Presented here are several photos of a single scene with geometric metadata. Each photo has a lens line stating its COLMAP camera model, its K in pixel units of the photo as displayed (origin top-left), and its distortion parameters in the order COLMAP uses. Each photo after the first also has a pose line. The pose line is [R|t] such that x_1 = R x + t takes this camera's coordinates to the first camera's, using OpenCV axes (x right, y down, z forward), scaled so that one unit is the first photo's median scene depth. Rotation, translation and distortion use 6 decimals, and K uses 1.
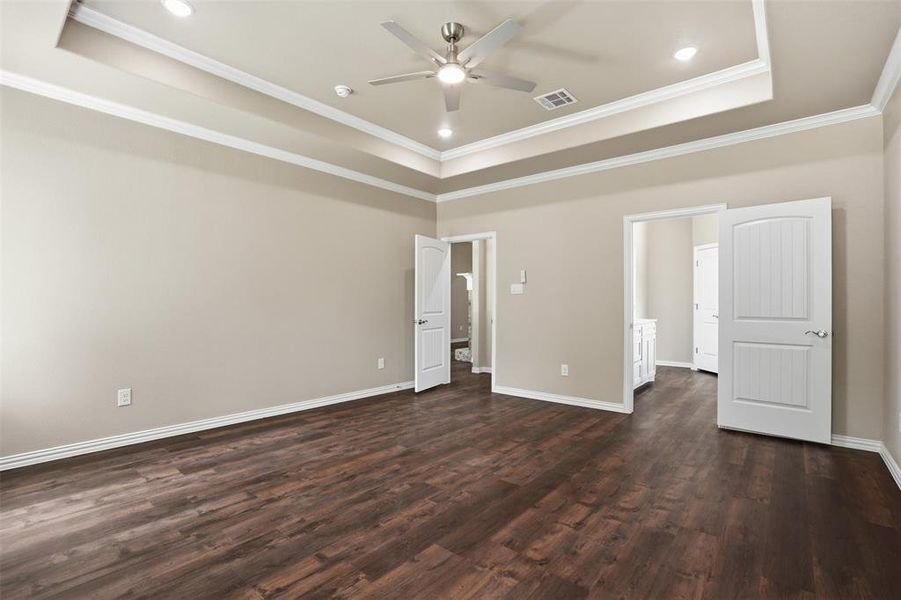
lens RADIAL K [[418.8, 0, 448.5], [0, 418.8, 300.9], [0, 0, 1]] dist [-0.059225, 0.019975]
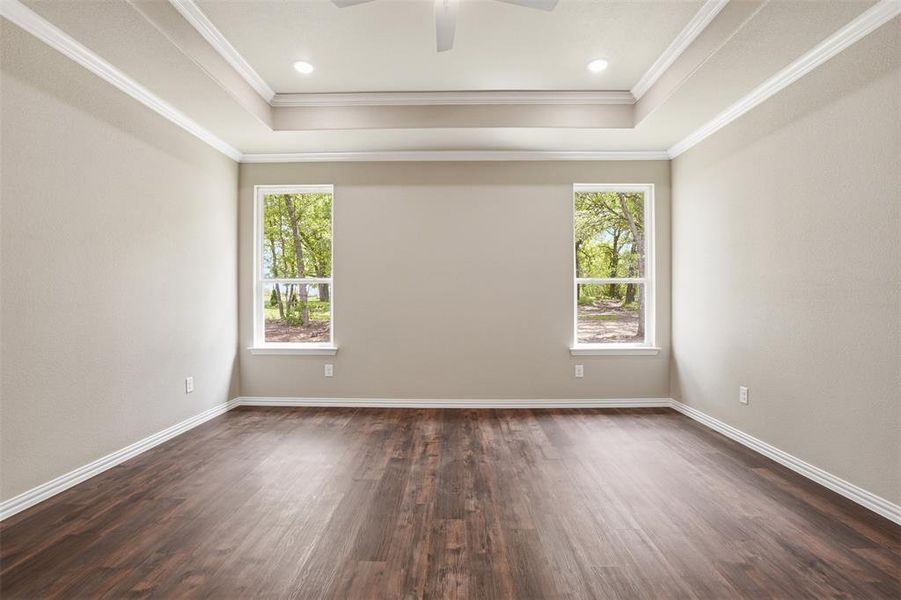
lens RADIAL K [[418.8, 0, 448.5], [0, 418.8, 300.9], [0, 0, 1]] dist [-0.059225, 0.019975]
pose [[-0.778678, -0.002312, -0.627419, 0.519684], [-0.000424, 0.999995, -0.003159, 0.015500], [0.627424, -0.002194, -0.778675, 1.783477]]
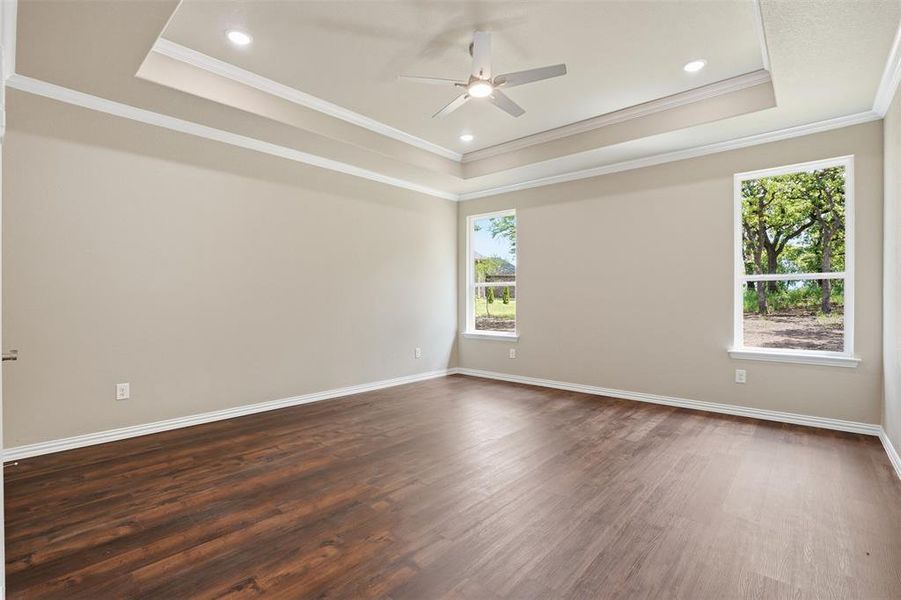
lens RADIAL K [[418.8, 0, 448.5], [0, 418.8, 300.9], [0, 0, 1]] dist [-0.059225, 0.019975]
pose [[-0.999455, -0.003450, 0.032842, 0.061679], [-0.003367, 0.999991, 0.002595, 0.012438], [-0.032851, 0.002483, -0.999457, 2.418670]]
